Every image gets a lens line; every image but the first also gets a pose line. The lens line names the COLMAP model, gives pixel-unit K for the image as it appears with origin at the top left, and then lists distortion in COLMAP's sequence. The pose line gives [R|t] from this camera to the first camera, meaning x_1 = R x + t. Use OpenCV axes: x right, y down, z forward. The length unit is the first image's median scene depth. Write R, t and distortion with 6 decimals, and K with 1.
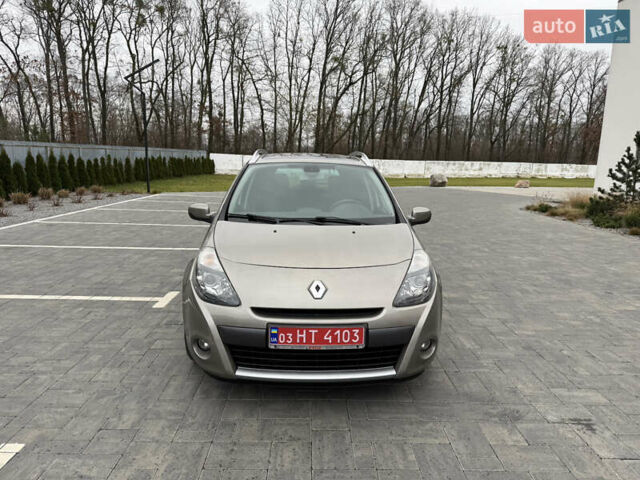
lens RADIAL K [[448.3, 0, 320.0], [0, 448.3, 240.0], [0, 0, 1]] dist [0.059009, -0.076829]
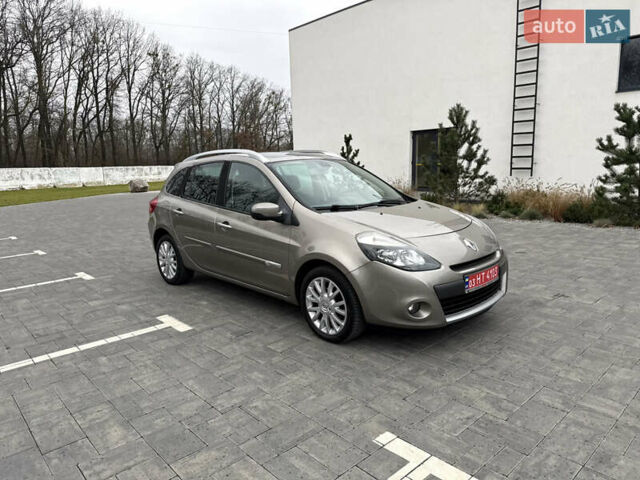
lens RADIAL K [[450.9, 0, 320.0], [0, 450.9, 240.0], [0, 0, 1]] dist [0.001931, -0.003738]
pose [[0.745367, -0.154083, 0.648604, -0.373431], [0.160575, 0.985774, 0.049650, -0.012979], [-0.647027, 0.067142, 0.759505, 0.082113]]
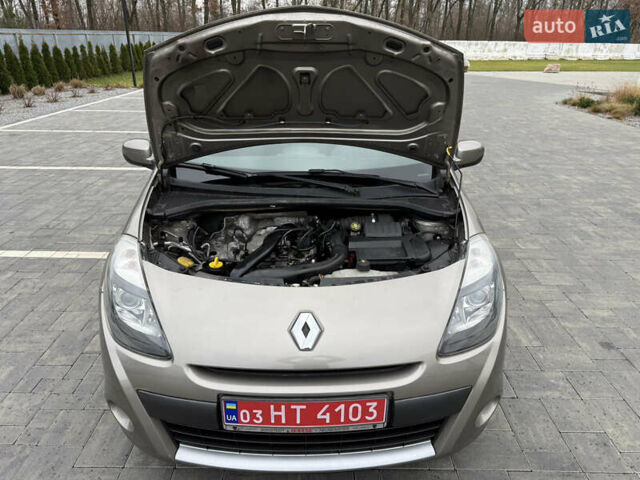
lens RADIAL K [[450.9, 0, 320.0], [0, 450.9, 240.0], [0, 0, 1]] dist [0.001931, -0.003738]
pose [[0.999763, -0.004632, -0.021280, 0.007888], [0.009579, 0.971056, 0.238660, -0.042782], [0.019559, -0.238807, 0.970870, 0.145674]]
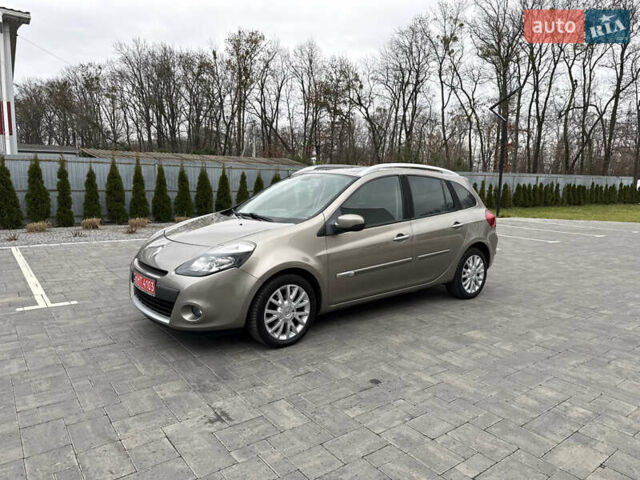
lens RADIAL K [[453.6, 0, 320.0], [0, 453.6, 240.0], [0, 0, 1]] dist [0.003250, 0.000724]
pose [[0.590529, 0.097952, -0.801050, 0.455767], [-0.149901, 0.988646, 0.010386, -0.007209], [0.792973, 0.113945, 0.598507, 0.164776]]
